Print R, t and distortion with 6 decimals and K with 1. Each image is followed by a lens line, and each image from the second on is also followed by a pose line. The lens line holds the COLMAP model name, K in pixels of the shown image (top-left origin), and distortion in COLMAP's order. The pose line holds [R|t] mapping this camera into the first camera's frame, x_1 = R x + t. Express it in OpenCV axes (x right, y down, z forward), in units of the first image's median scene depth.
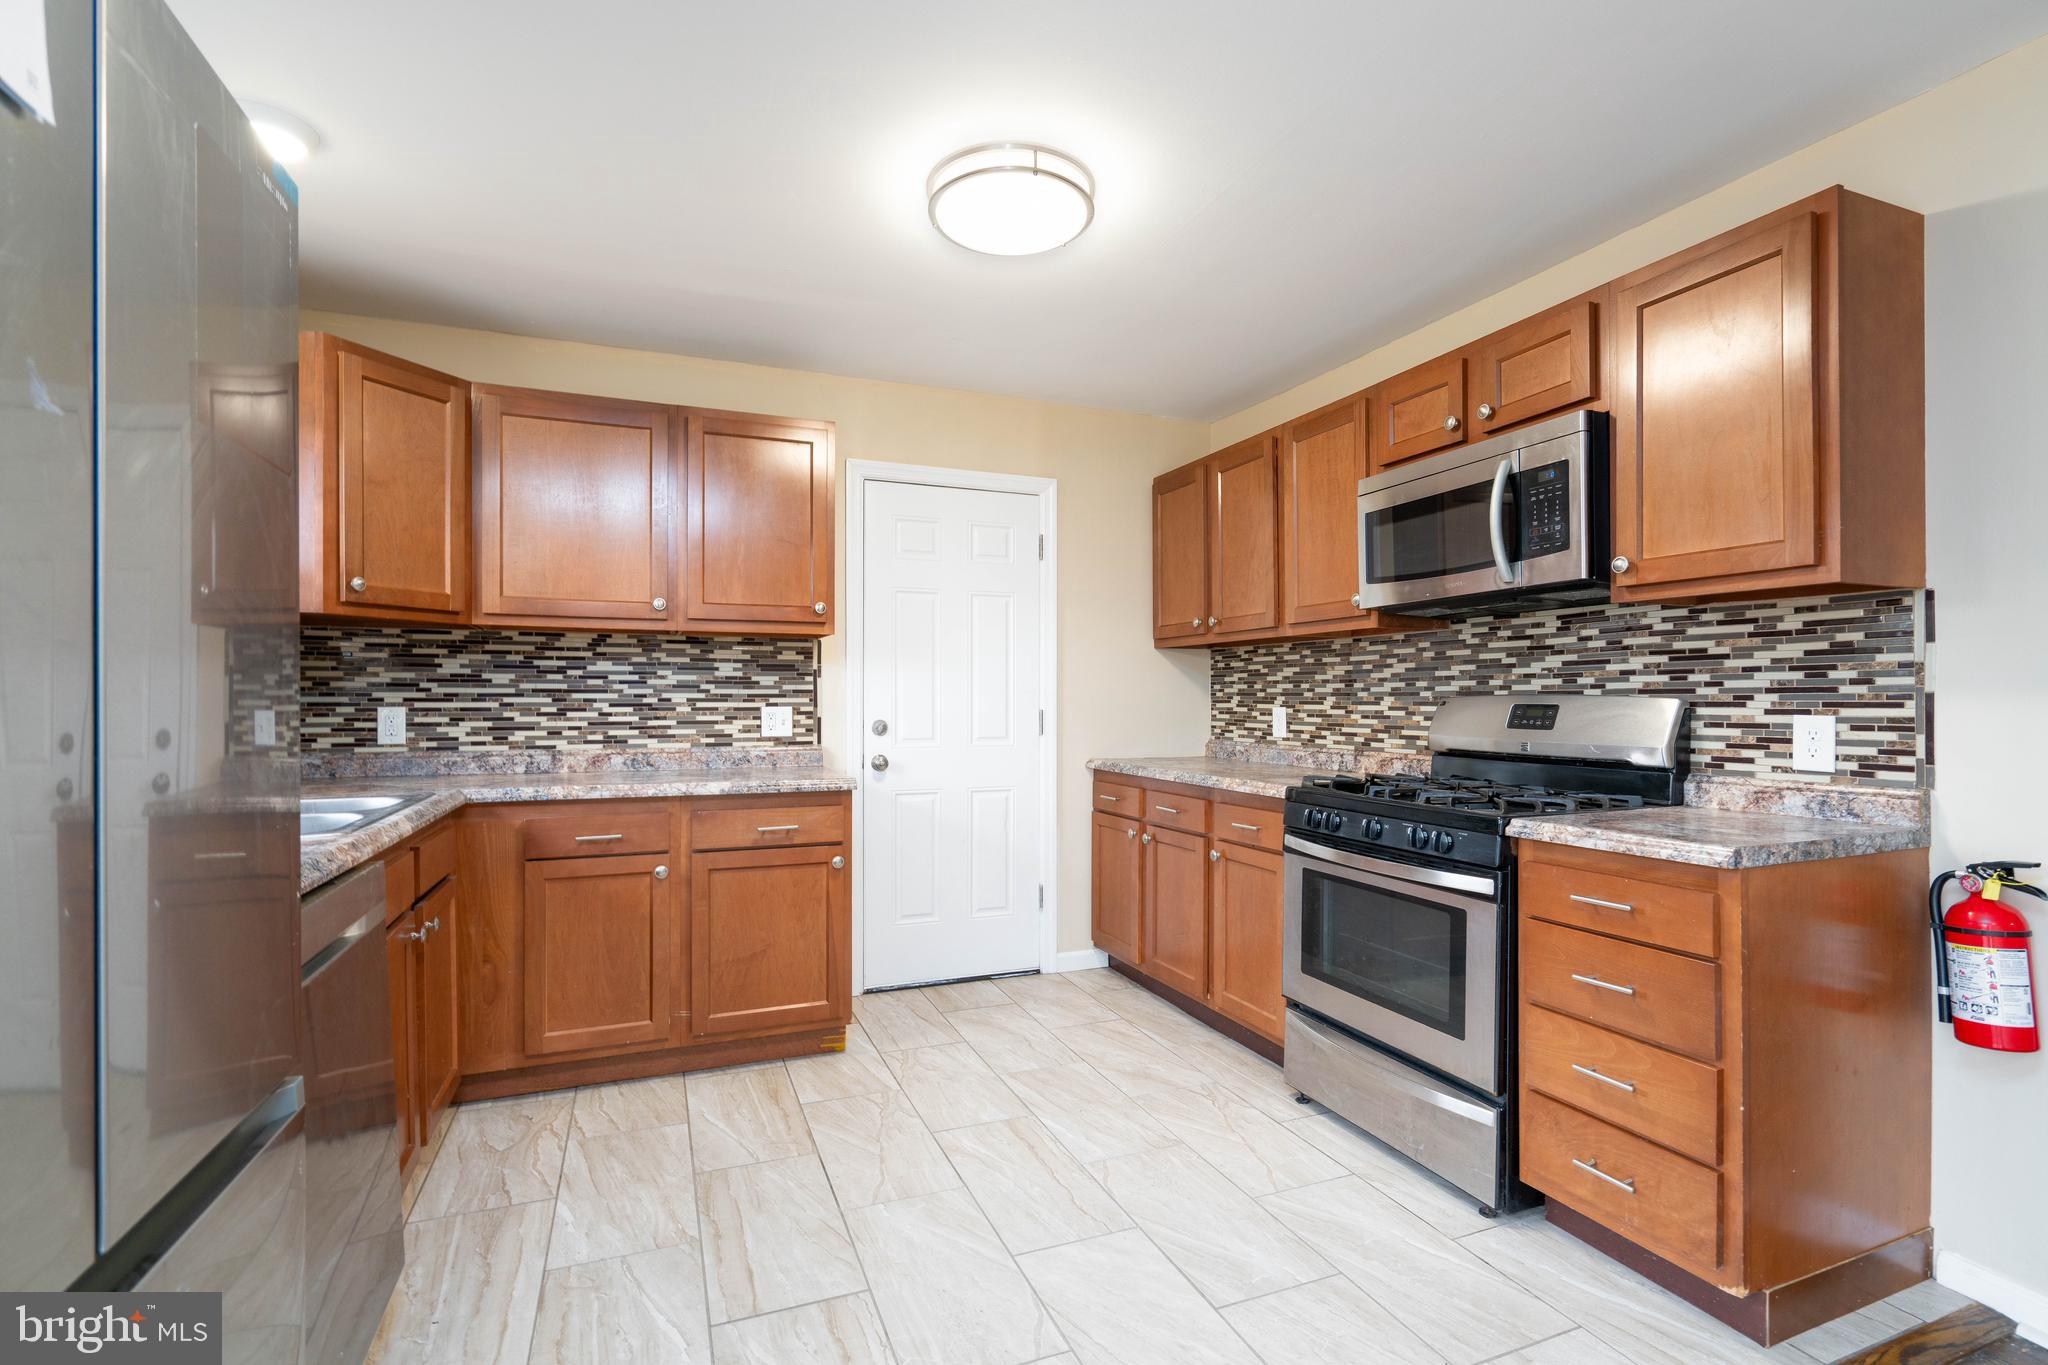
lens RADIAL K [[937.3, 0, 1017.9], [0, 937.3, 693.3], [0, 0, 1]] dist [0.001010, -0.000035]
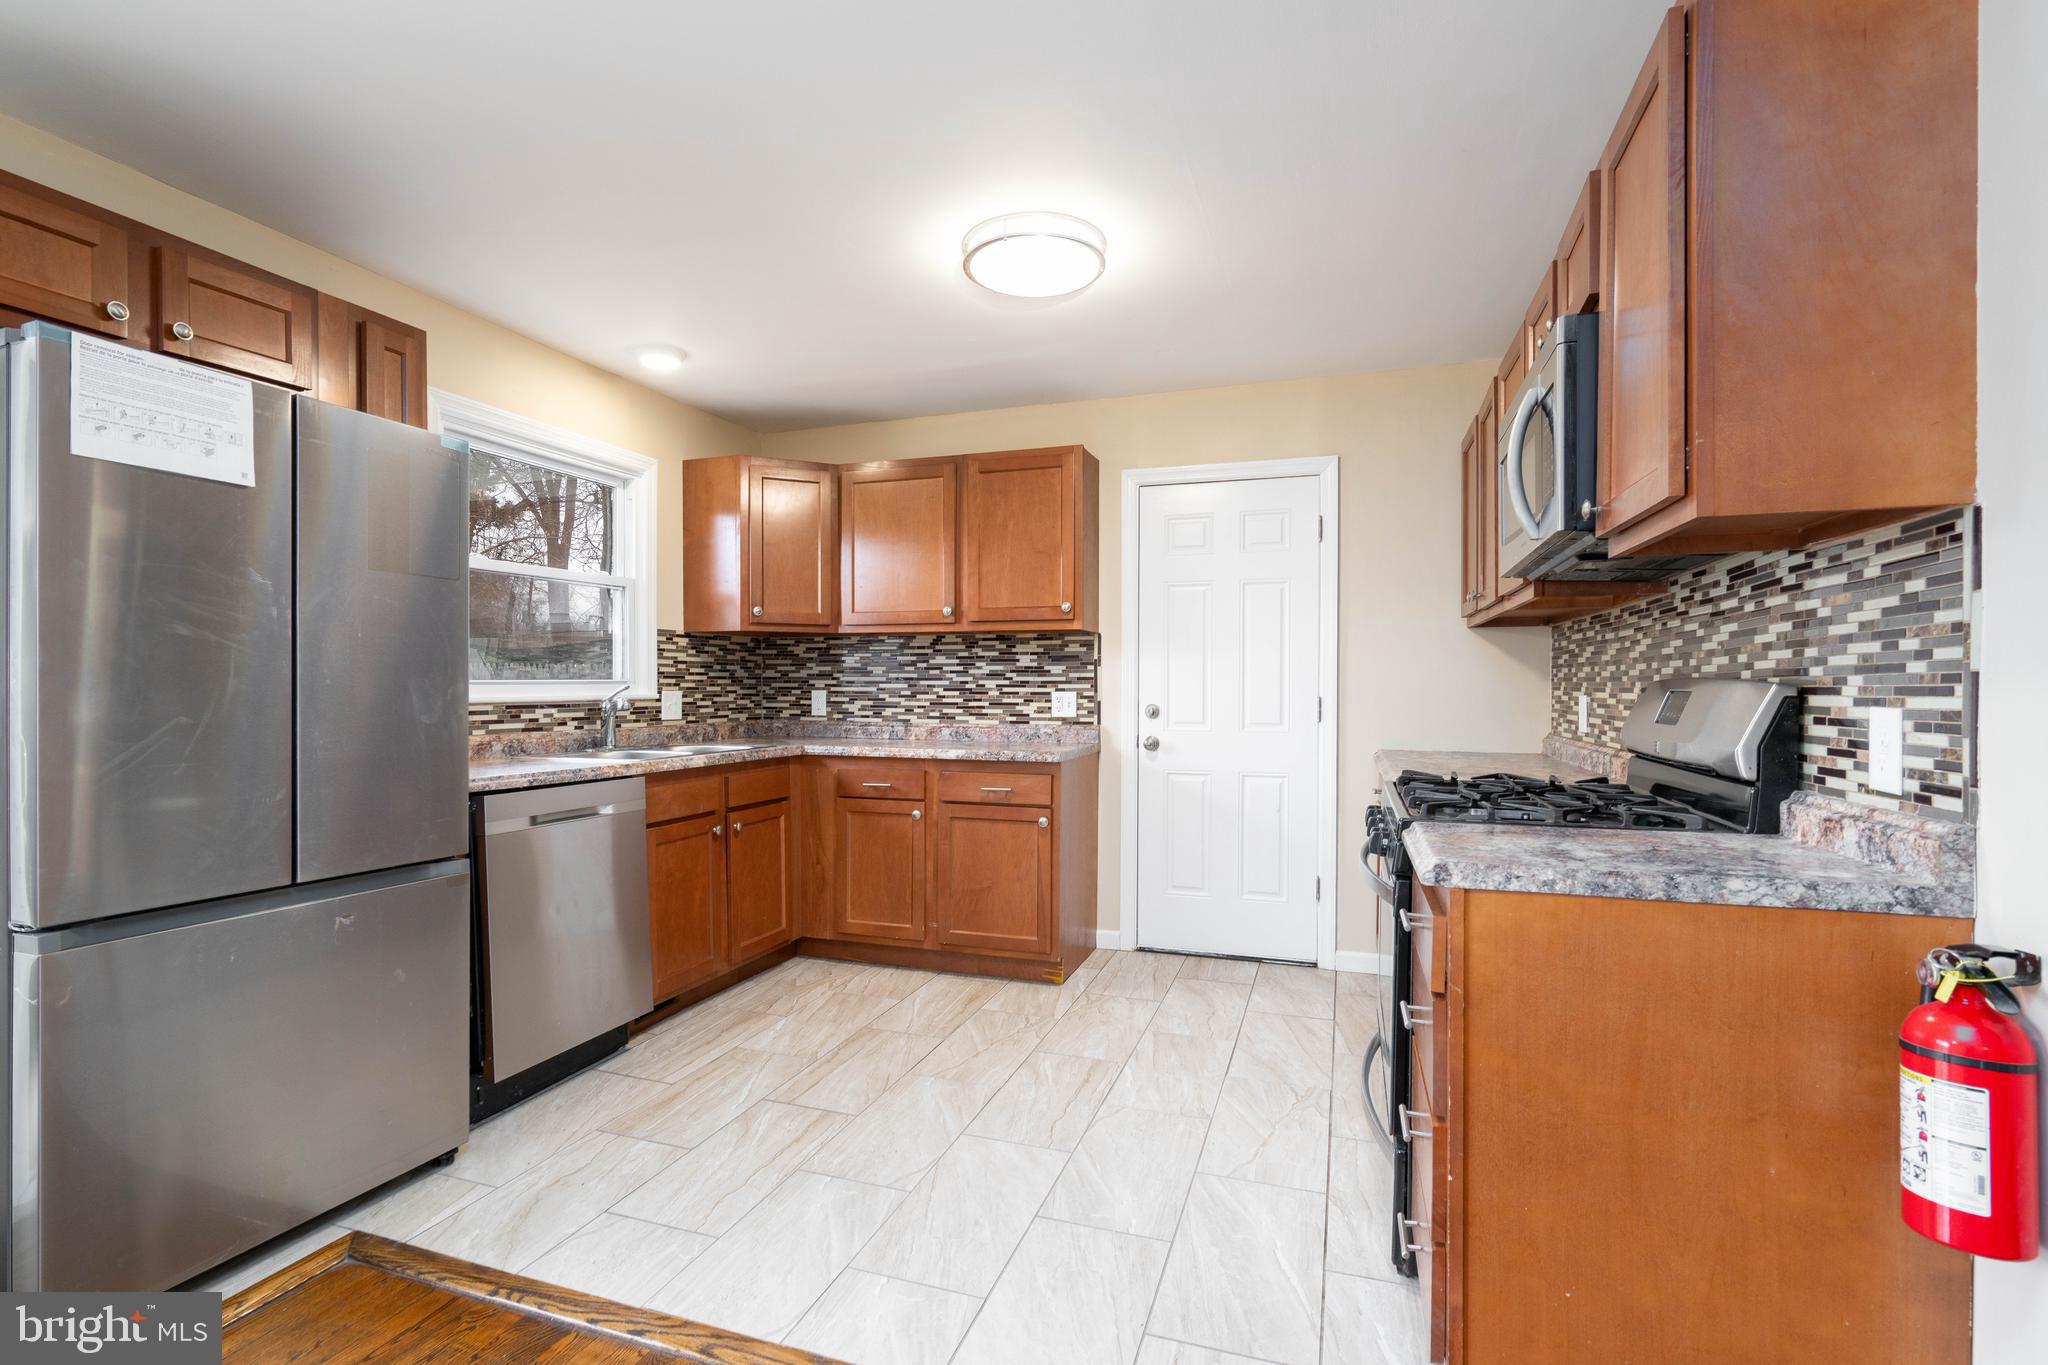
lens RADIAL K [[954.6, 0, 1014.8], [0, 954.6, 694.2], [0, 0, 1]] dist [0.000460, 0.000281]
pose [[0.756111, 0.006143, -0.654414, 0.554221], [0.002535, 0.999921, 0.012314, 0.003062], [0.654438, -0.010970, 0.756036, 0.063503]]
